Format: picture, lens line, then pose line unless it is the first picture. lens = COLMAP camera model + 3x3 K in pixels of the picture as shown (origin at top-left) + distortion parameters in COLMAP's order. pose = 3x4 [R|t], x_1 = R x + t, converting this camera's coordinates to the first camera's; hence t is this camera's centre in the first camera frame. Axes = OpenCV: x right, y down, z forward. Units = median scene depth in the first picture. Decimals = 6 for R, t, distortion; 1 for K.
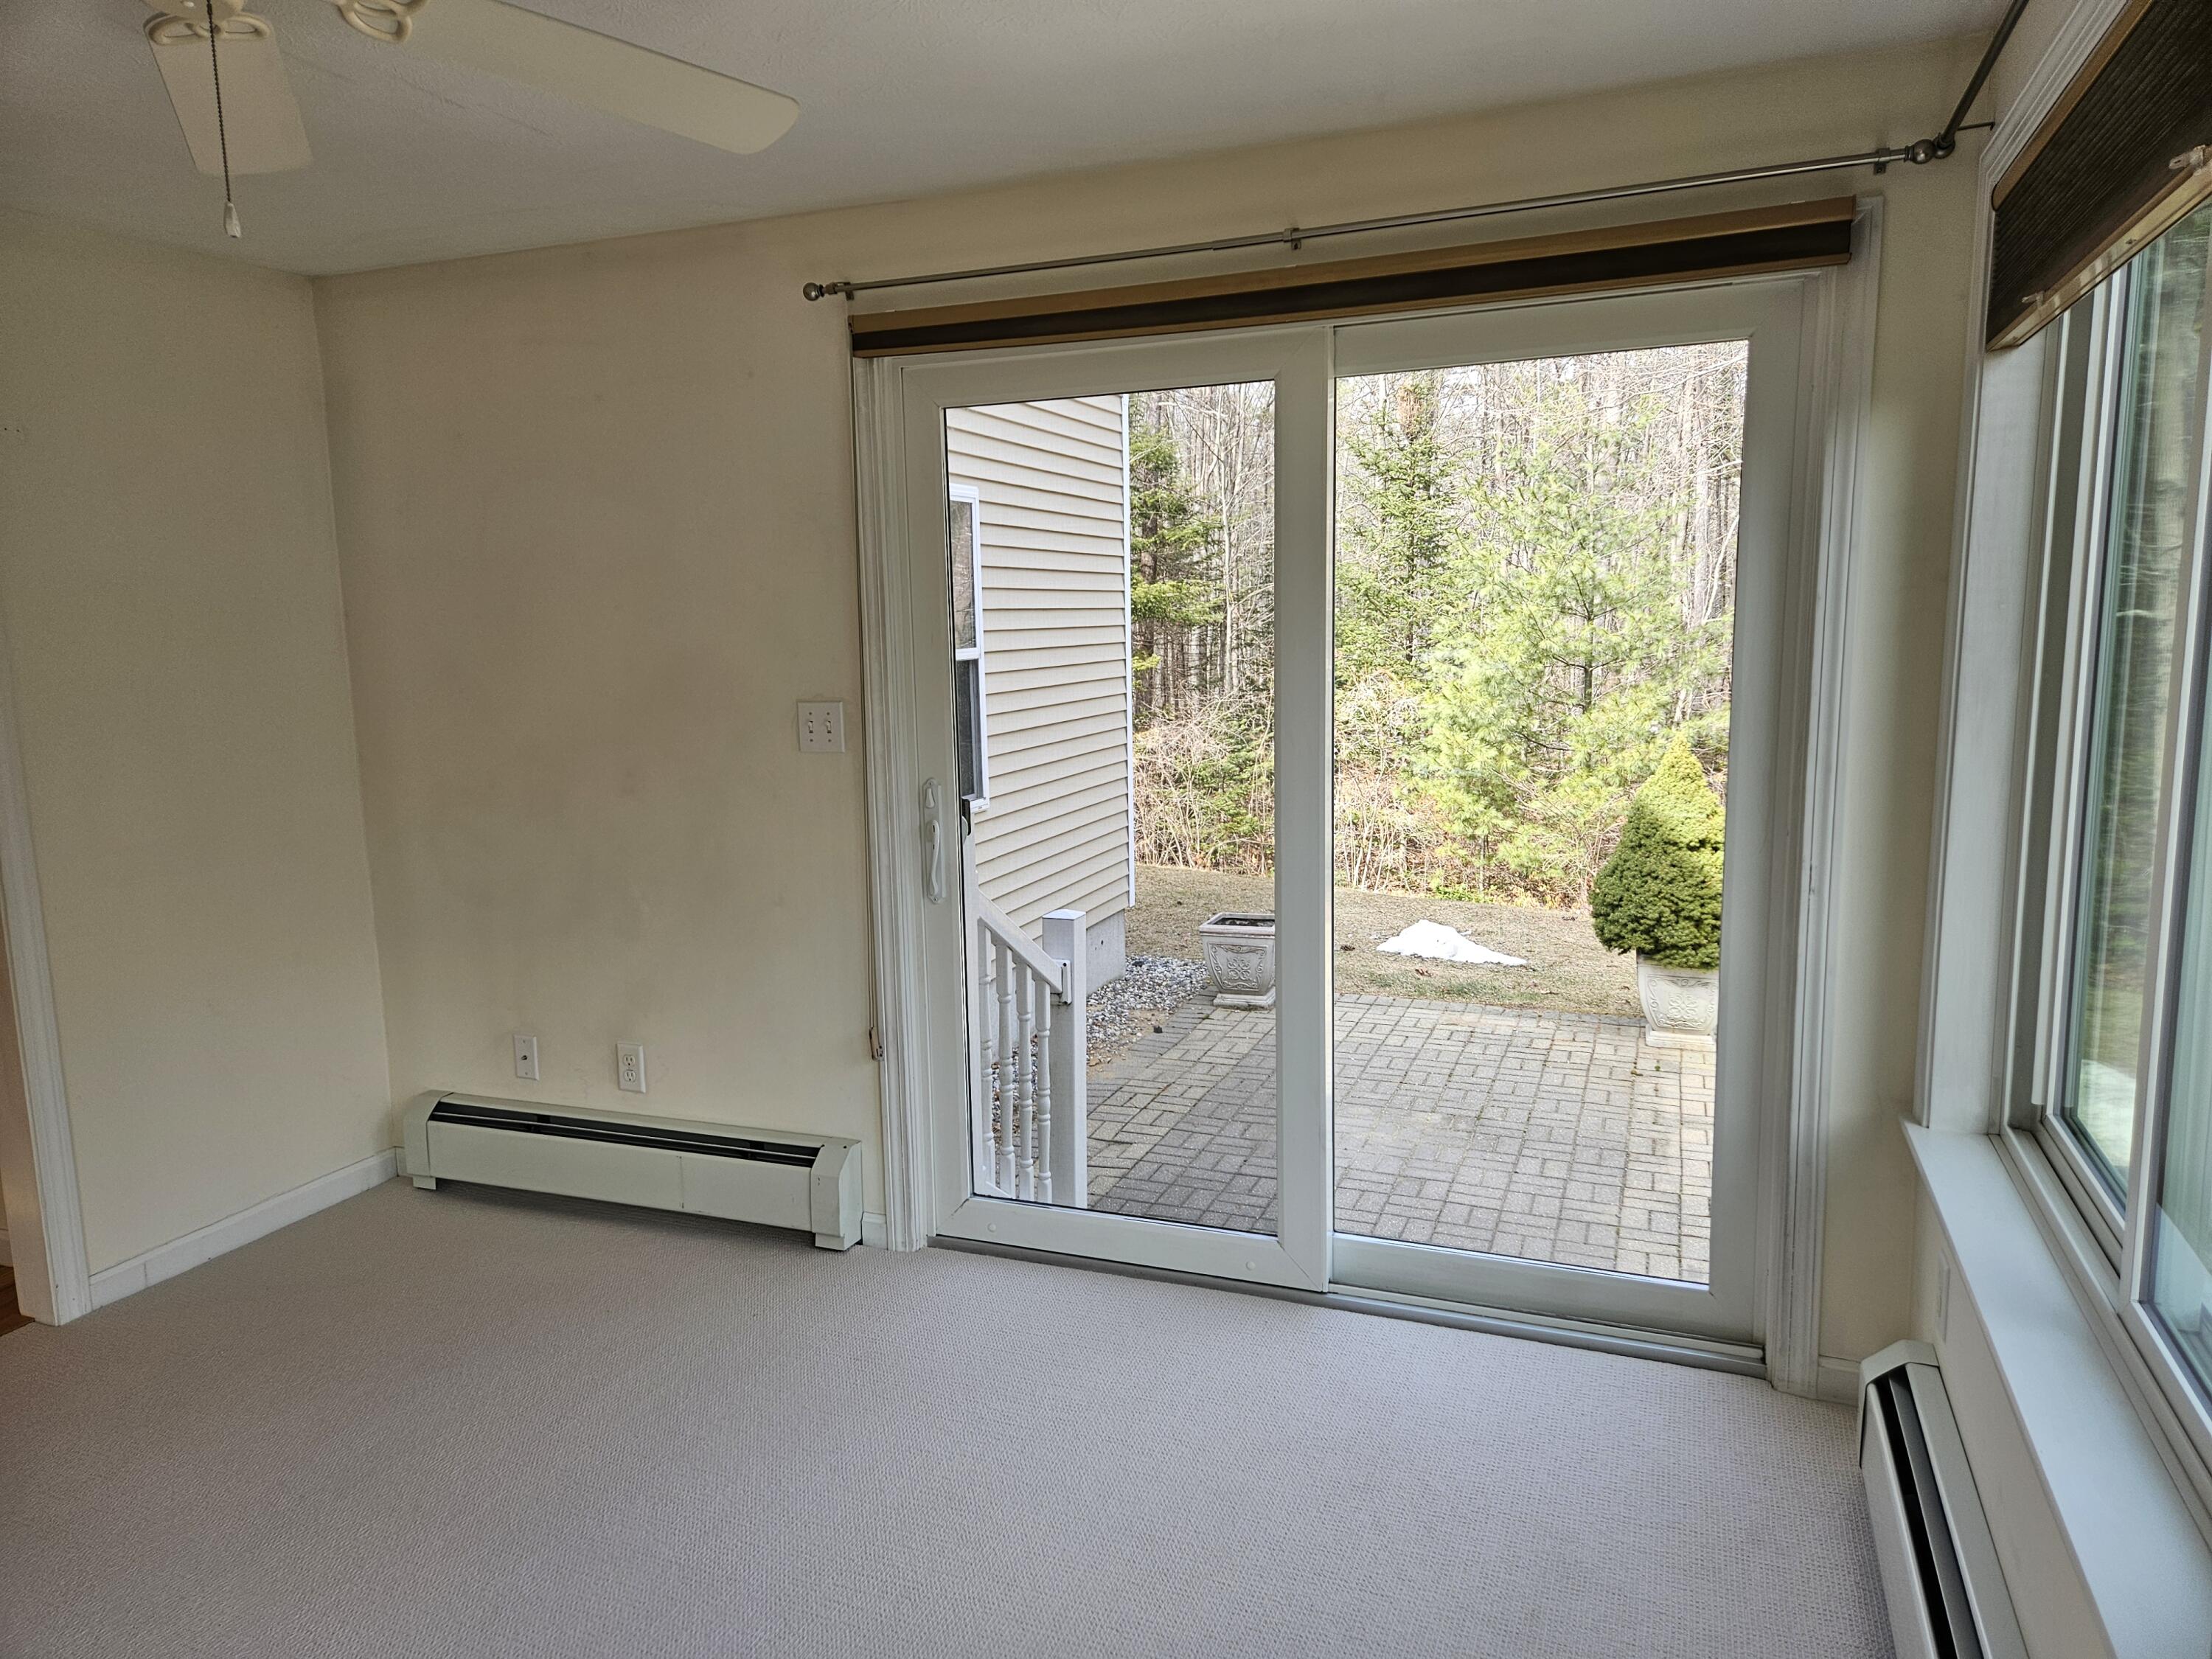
lens RADIAL K [[1472.1, 0, 1070.2], [0, 1472.1, 822.9], [0, 0, 1]] dist [0.069502, -0.044217]
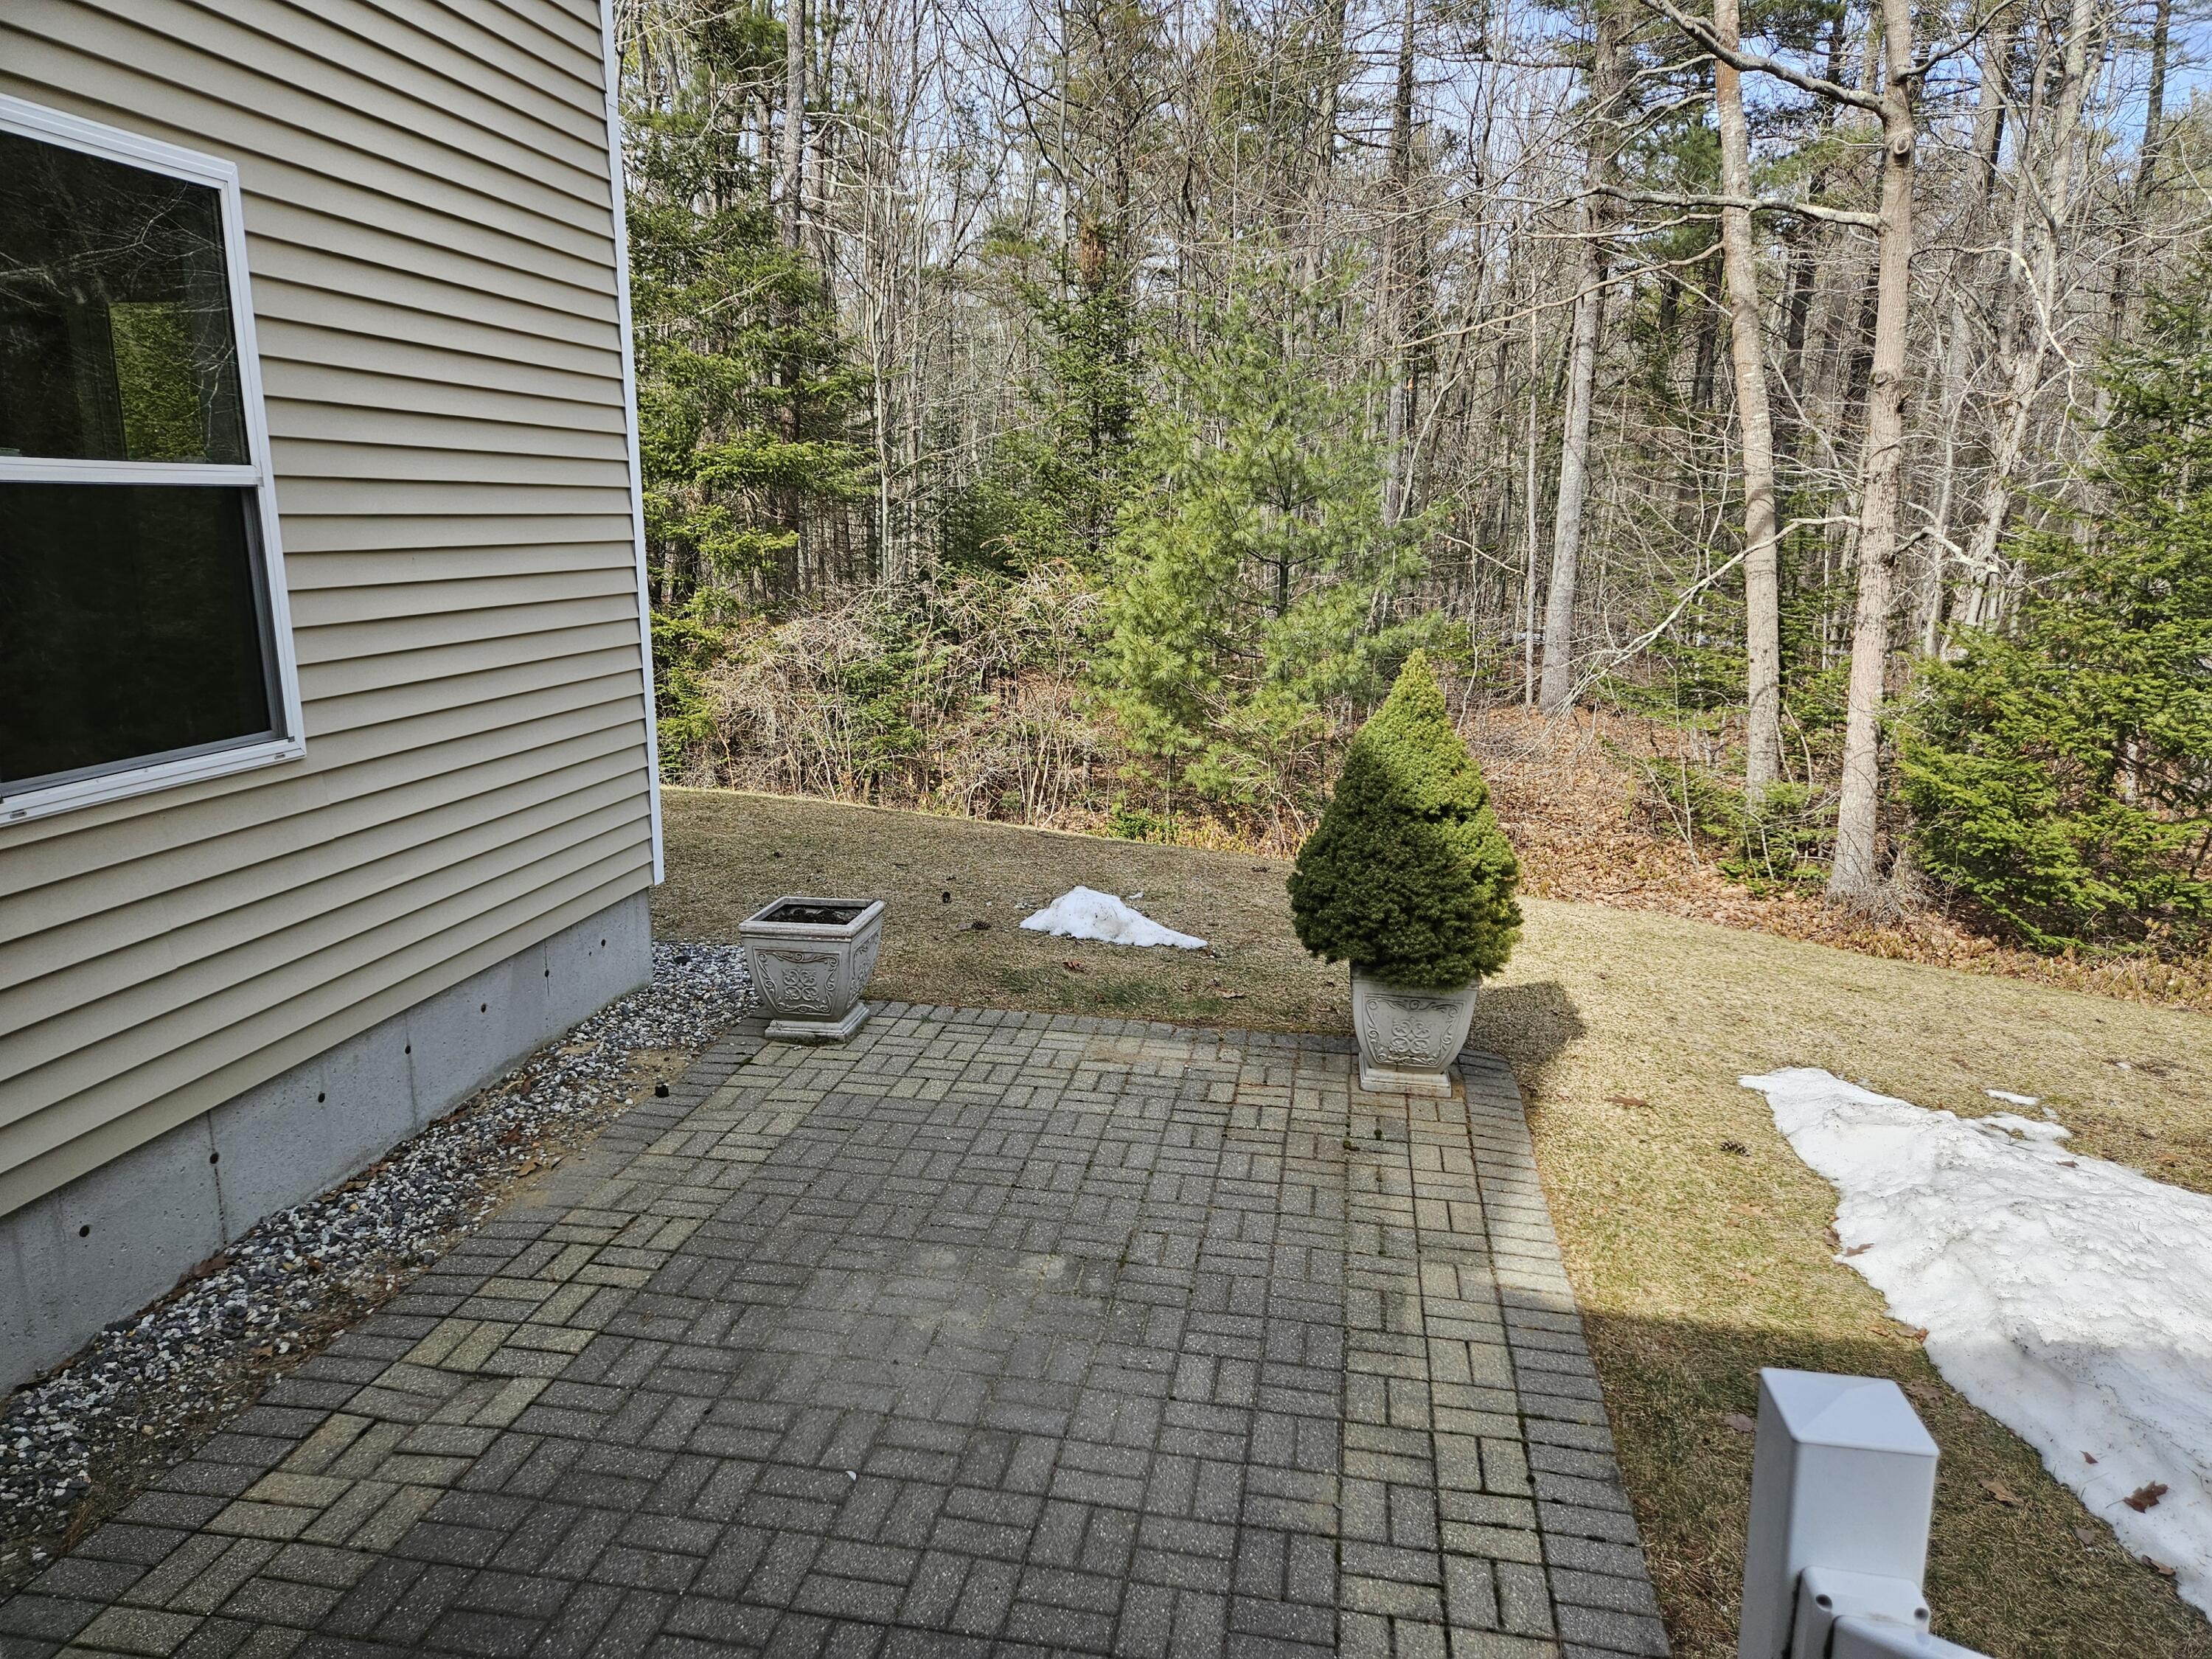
lens RADIAL K [[1472.1, 0, 1119.8], [0, 1472.1, 835.7], [0, 0, 1]] dist [0.069502, -0.044217]
pose [[0.973589, -0.010363, 0.228071, 0.090771], [-0.007738, 0.996898, 0.078328, -0.020643], [-0.228175, -0.078024, 0.970489, 0.276240]]
